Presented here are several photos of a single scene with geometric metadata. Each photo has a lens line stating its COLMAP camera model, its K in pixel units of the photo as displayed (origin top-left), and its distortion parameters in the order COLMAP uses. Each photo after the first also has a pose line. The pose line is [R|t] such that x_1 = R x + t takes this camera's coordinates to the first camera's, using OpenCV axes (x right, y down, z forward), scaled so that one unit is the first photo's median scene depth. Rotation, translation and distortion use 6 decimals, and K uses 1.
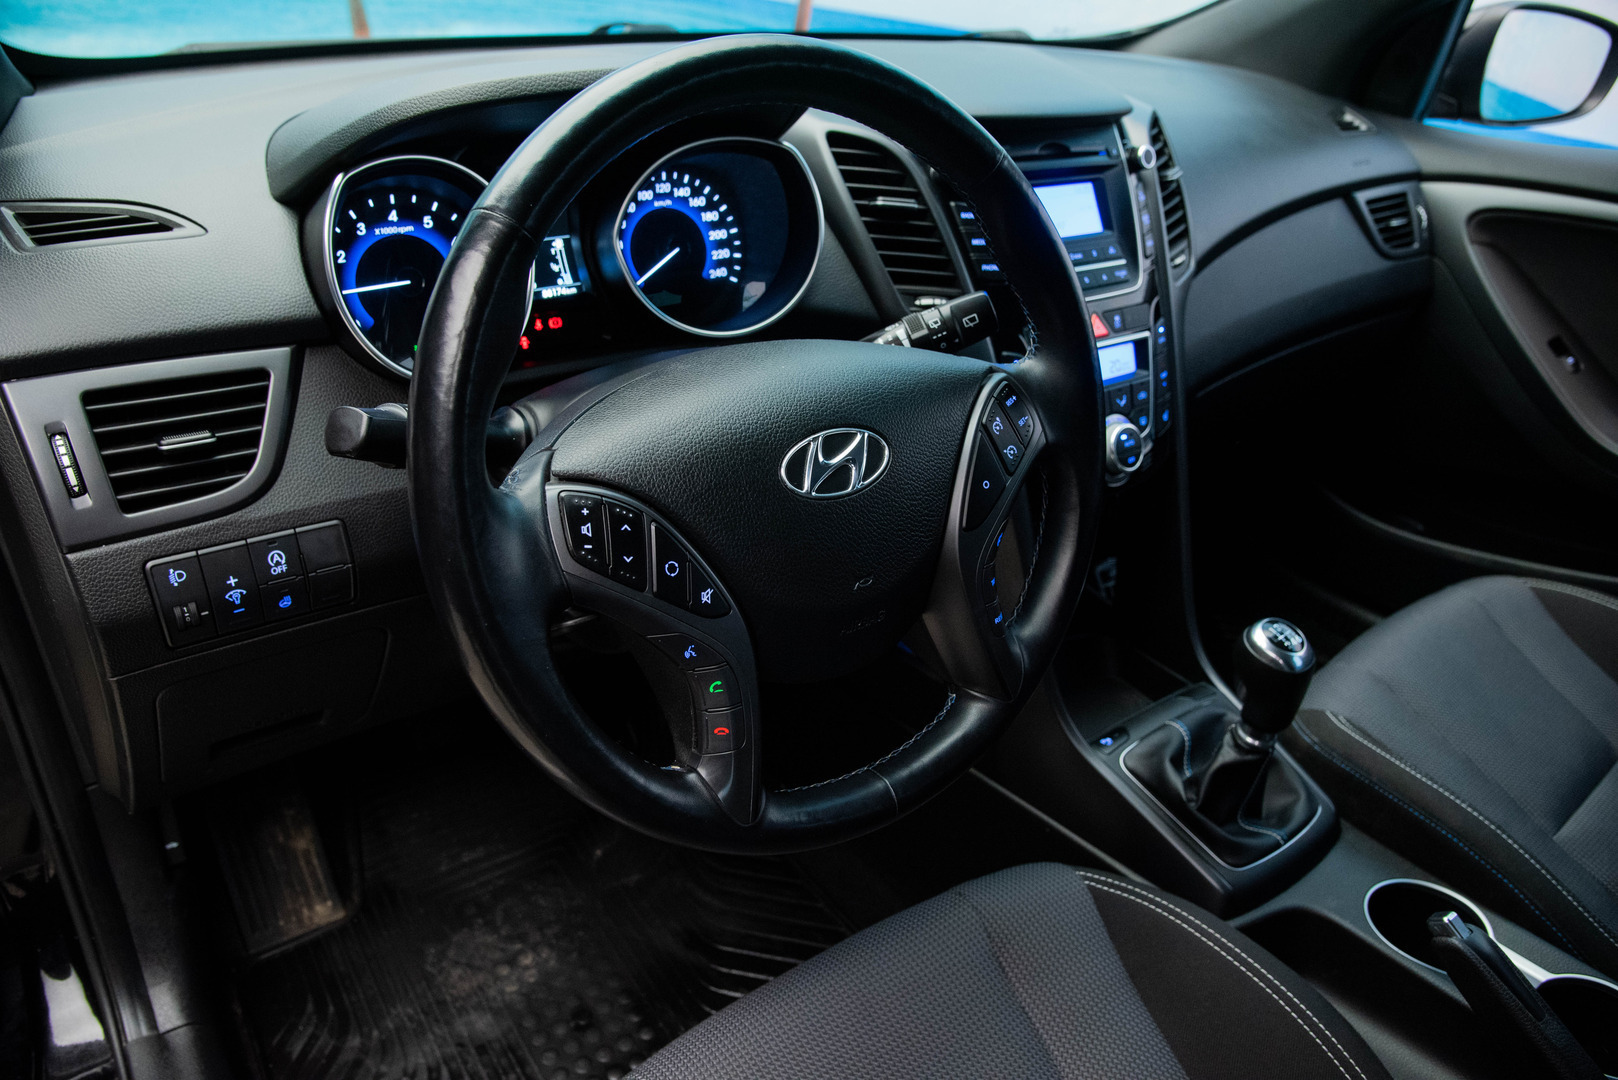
lens RADIAL K [[1097.9, 0, 812.0], [0, 1097.9, 553.7], [0, 0, 1]] dist [-0.122540, 0.059224]
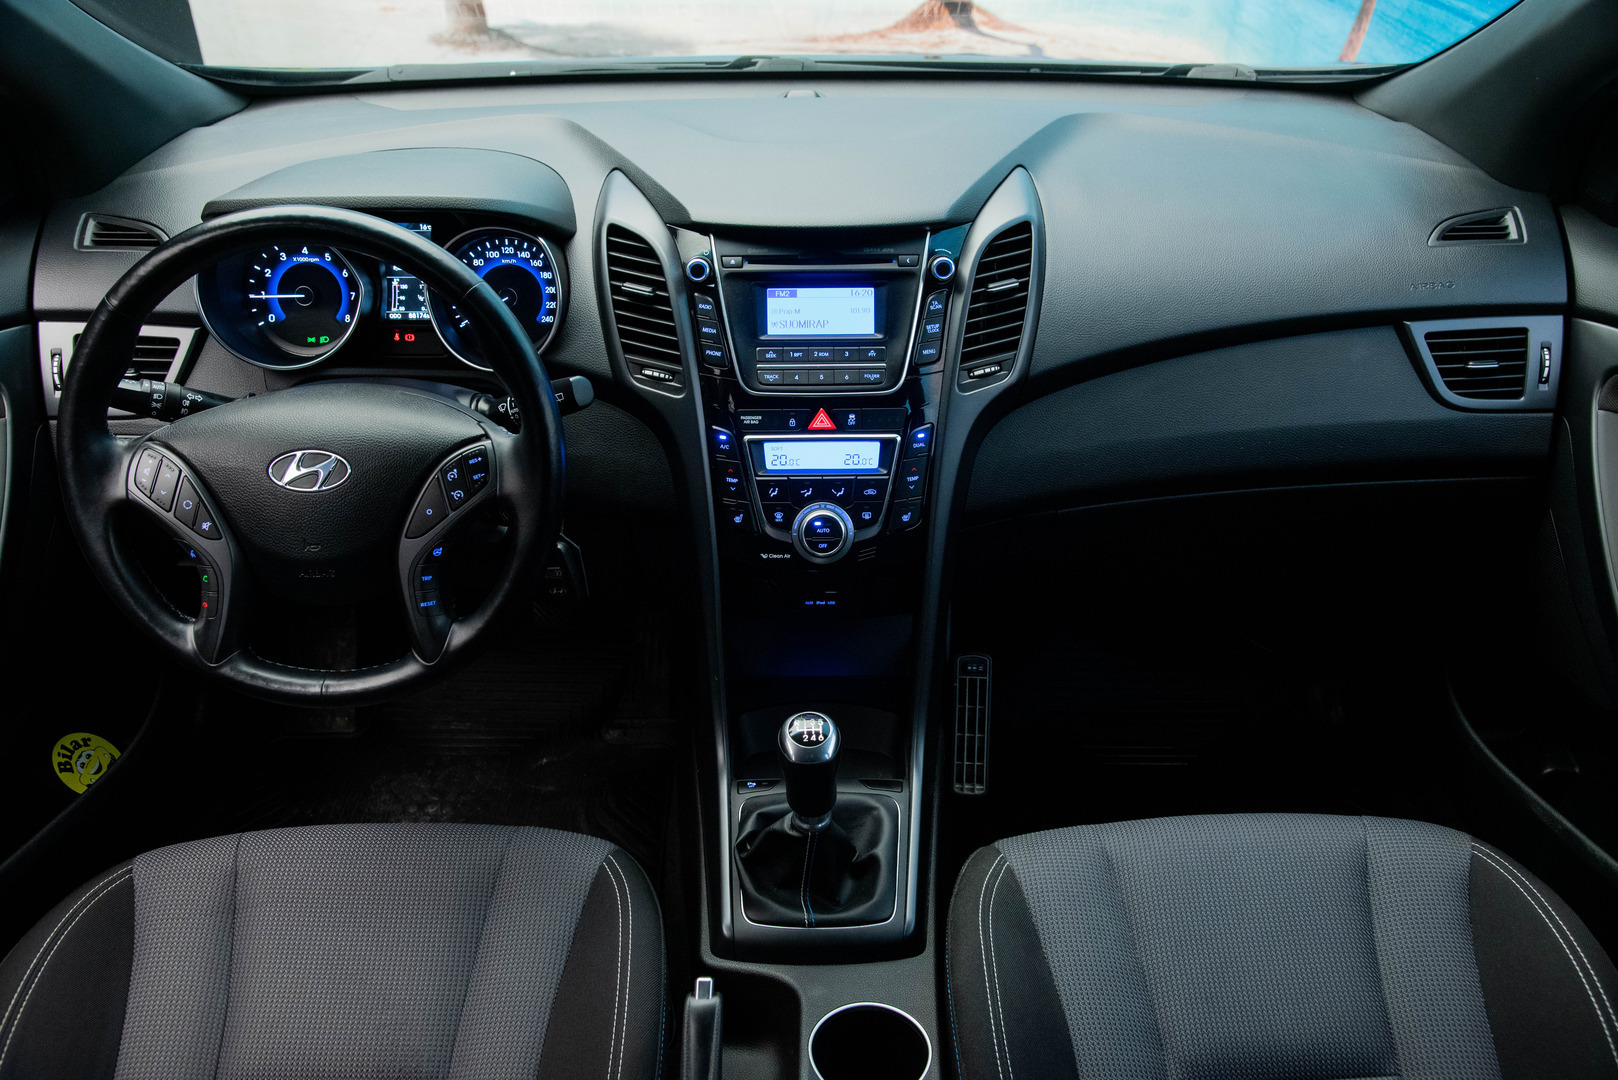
lens RADIAL K [[1369.0, 0, 783.2], [0, 1369.0, 546.6], [0, 0, 1]] dist [-0.026077, 0.085633]
pose [[0.802999, 0.260415, -0.536076, 1.089764], [-0.255033, 0.963114, 0.085843, -0.210526], [0.538657, 0.067785, 0.839794, -0.195628]]
